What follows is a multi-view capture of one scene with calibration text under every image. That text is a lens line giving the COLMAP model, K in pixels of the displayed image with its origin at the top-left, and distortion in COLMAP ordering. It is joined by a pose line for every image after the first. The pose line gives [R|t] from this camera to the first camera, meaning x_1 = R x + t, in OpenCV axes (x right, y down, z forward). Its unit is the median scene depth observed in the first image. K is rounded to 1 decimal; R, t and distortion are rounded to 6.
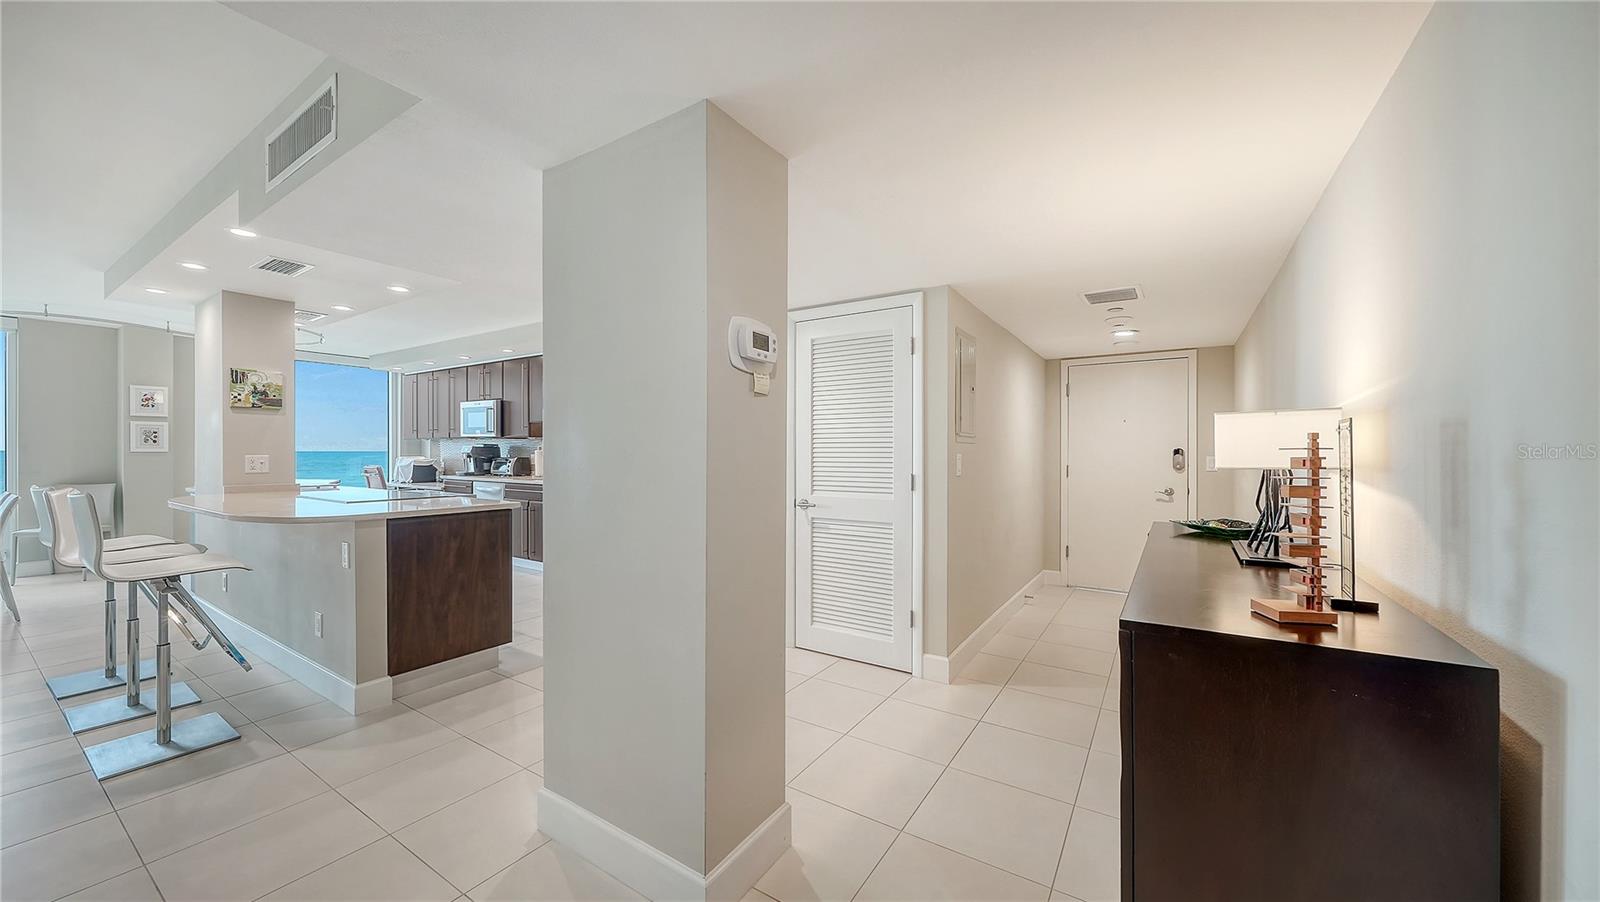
lens RADIAL K [[561.7, 0, 804.9], [0, 561.7, 455.0], [0, 0, 1]] dist [-0.001546, -0.002481]
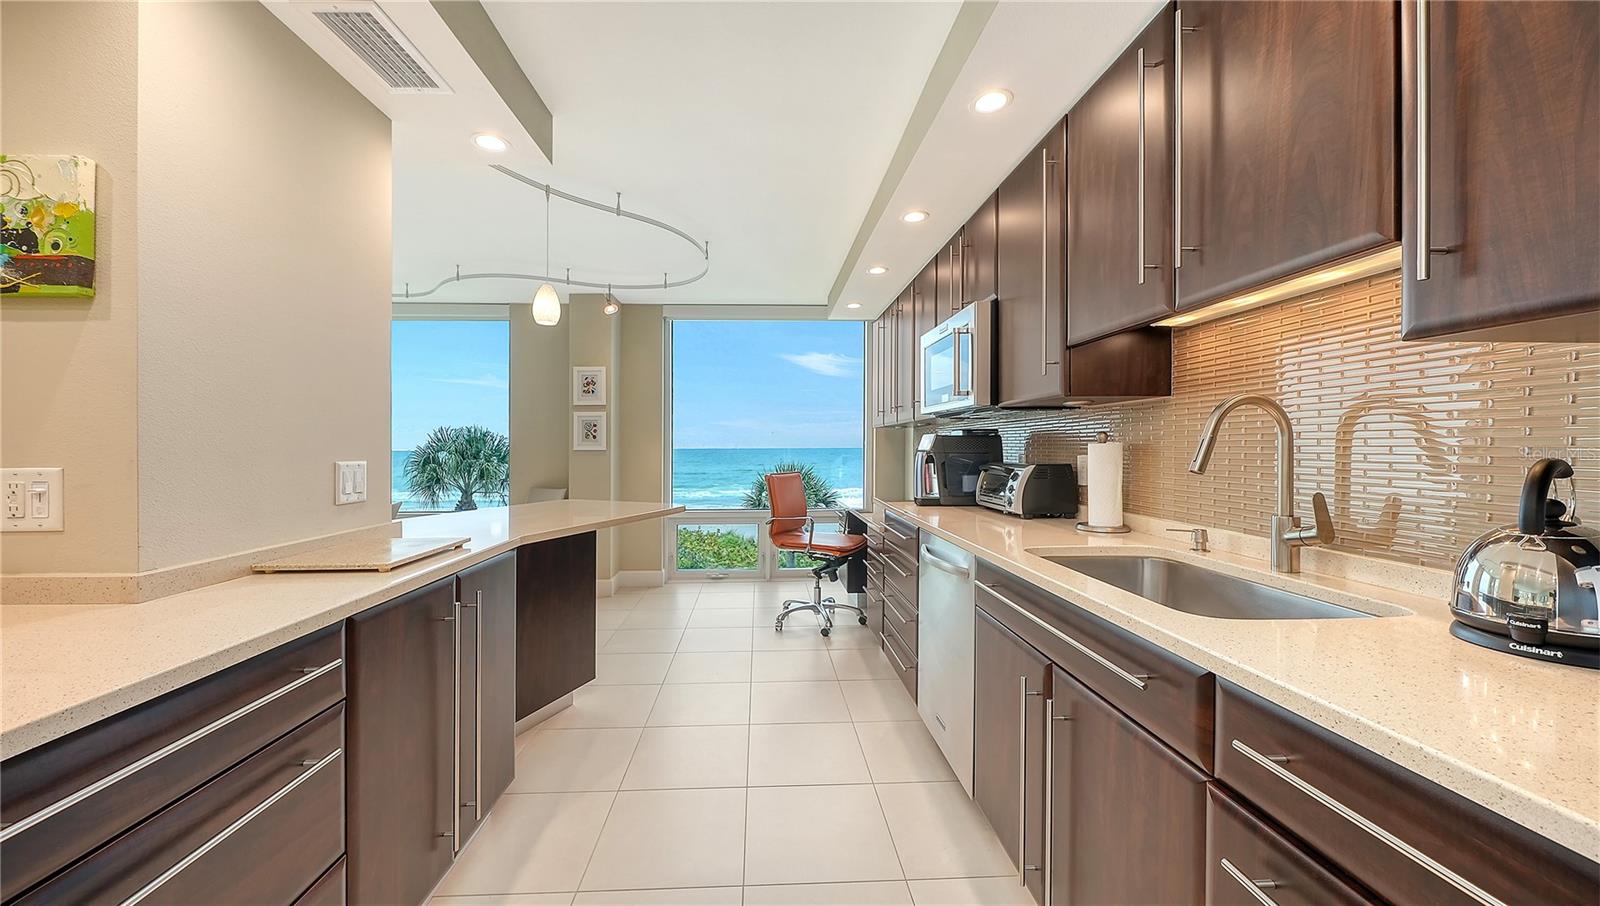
lens RADIAL K [[561.7, 0, 793.8], [0, 561.7, 447.3], [0, 0, 1]] dist [-0.001546, -0.002481]
pose [[0.576007, -0.006133, -0.817421, -0.367531], [0.002440, 0.999980, -0.005784, -0.005025], [0.817441, 0.001337, 0.576011, 0.785209]]
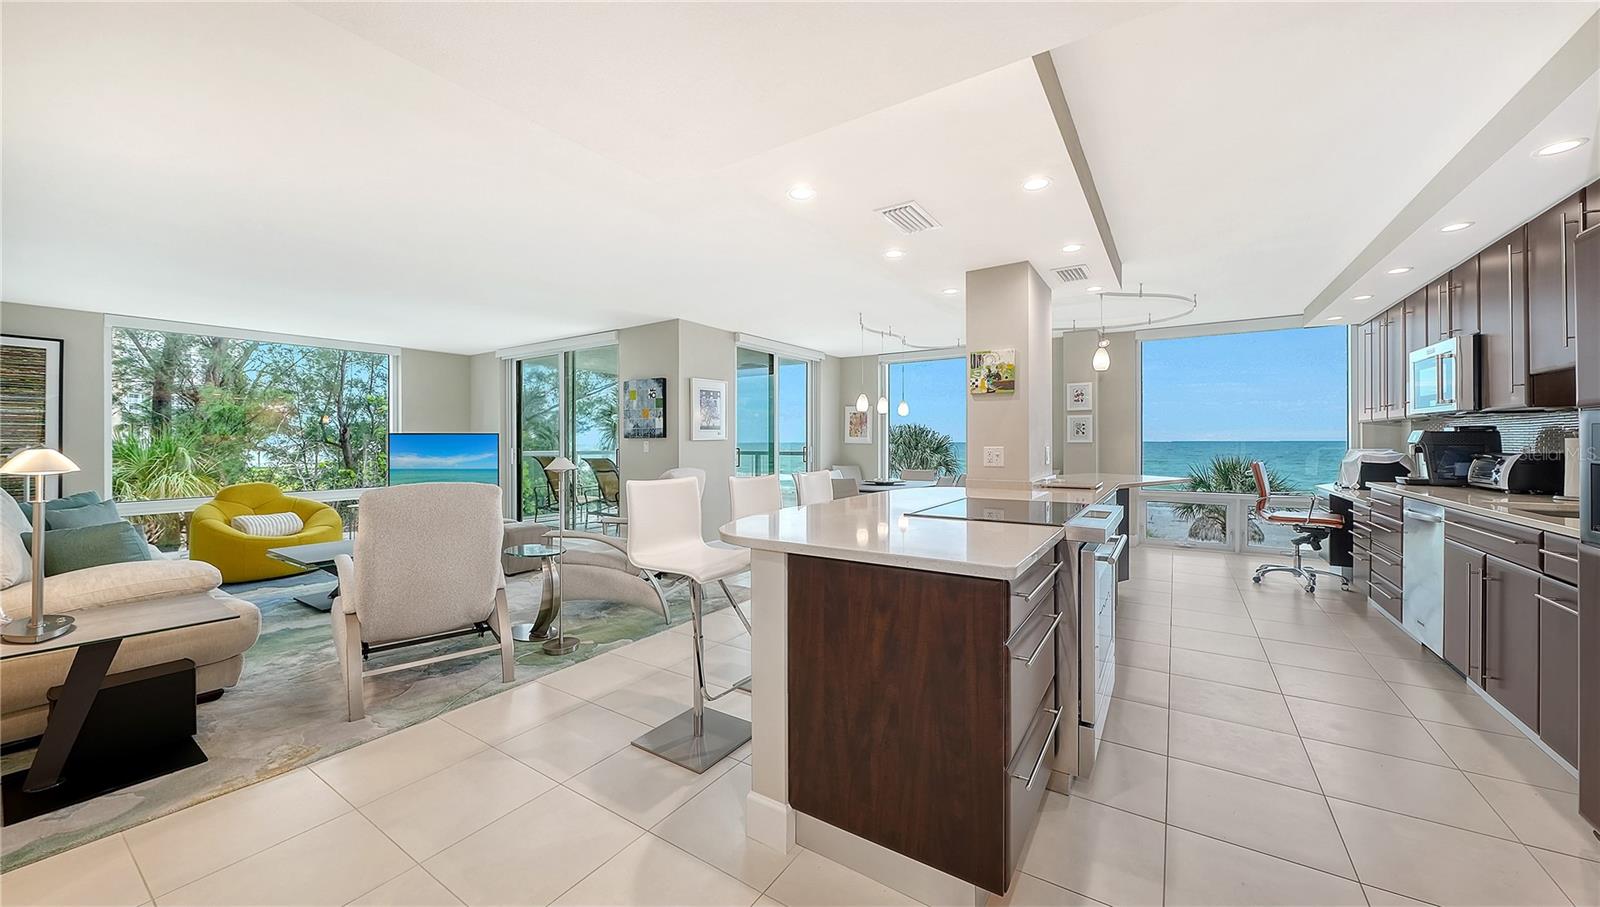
lens RADIAL K [[561.7, 0, 806.3], [0, 561.7, 433.8], [0, 0, 1]] dist [-0.001546, -0.002481]
pose [[-0.027520, -0.017241, -0.999473, -0.056385], [-0.002863, 0.999849, -0.017169, -0.002414], [0.999617, 0.002389, -0.027565, 0.496700]]
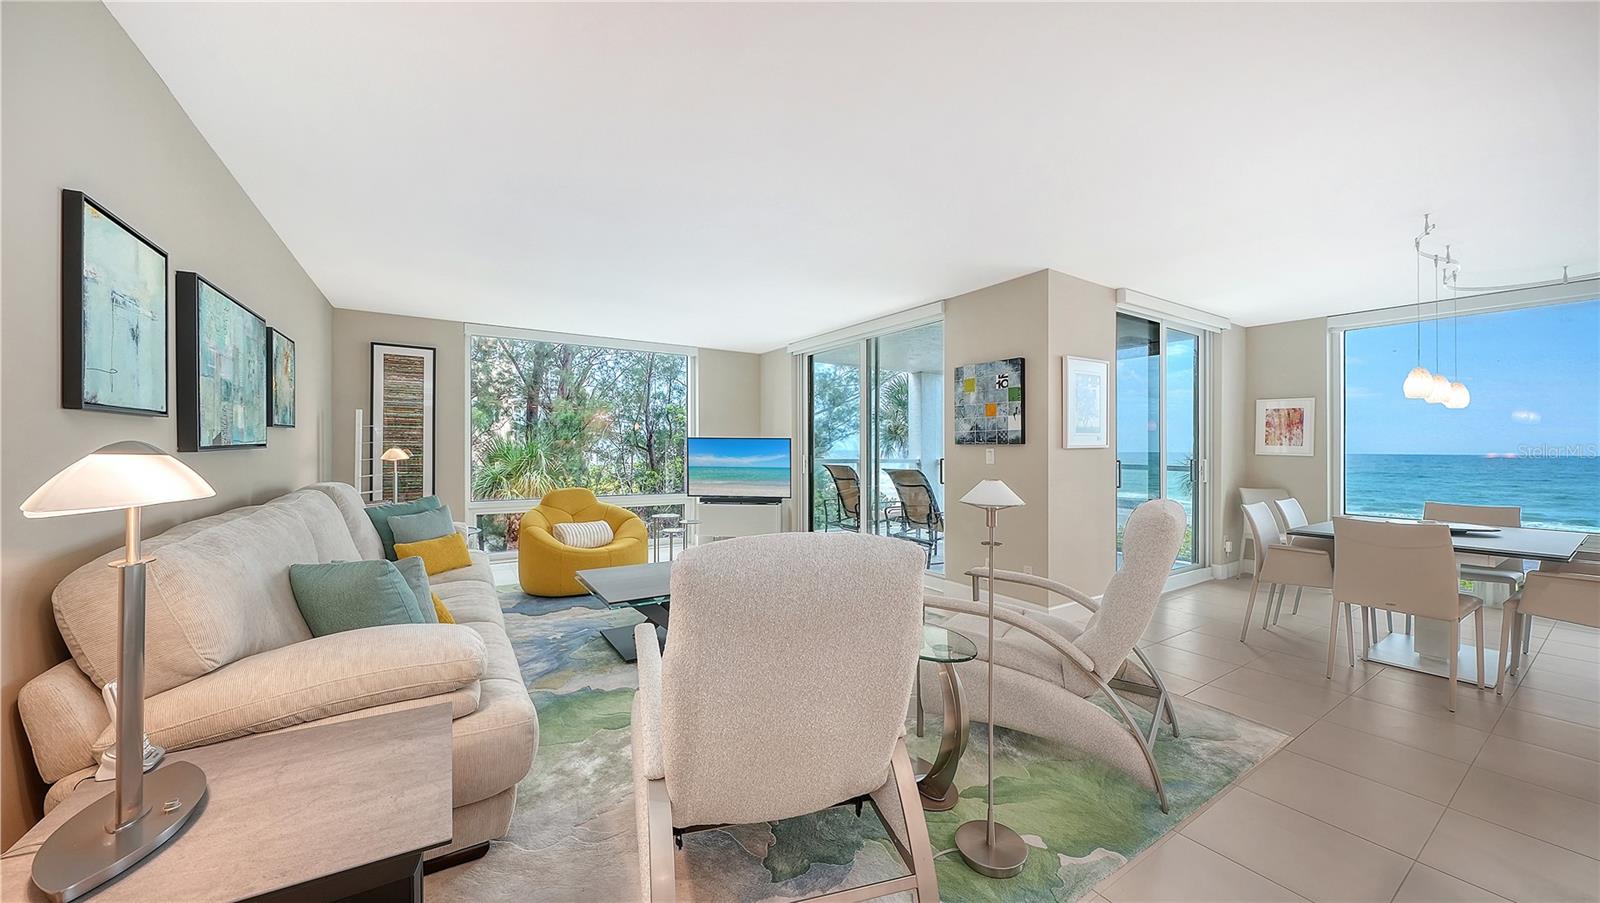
lens RADIAL K [[561.7, 0, 825.5], [0, 561.7, 449.0], [0, 0, 1]] dist [-0.001546, -0.002481]
pose [[-0.402741, -0.005787, -0.915296, -0.331460], [-0.014122, 0.999900, -0.000107, -0.002432], [0.915205, 0.012883, -0.402783, 0.258901]]
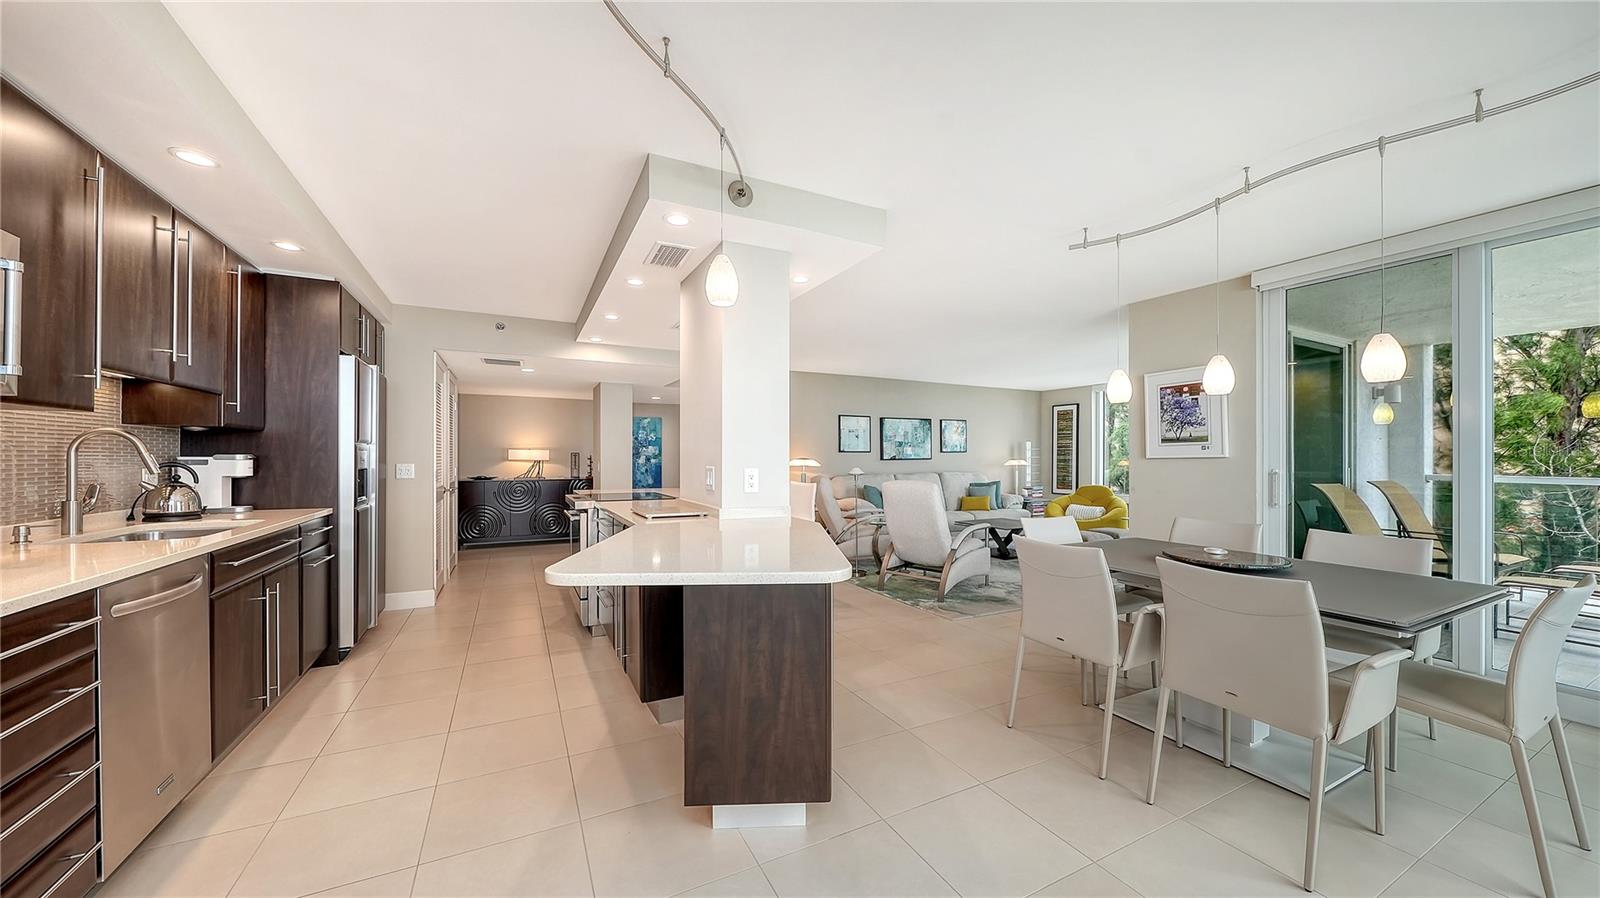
lens RADIAL K [[565.8, 0, 783.4], [0, 565.8, 459.0], [0, 0, 1]] dist [-0.010793, 0.000044]
pose [[-0.857601, -0.008689, 0.514242, -1.082944], [-0.004545, 0.999946, 0.009315, -0.011043], [-0.514296, 0.005651, -0.857594, 1.209608]]
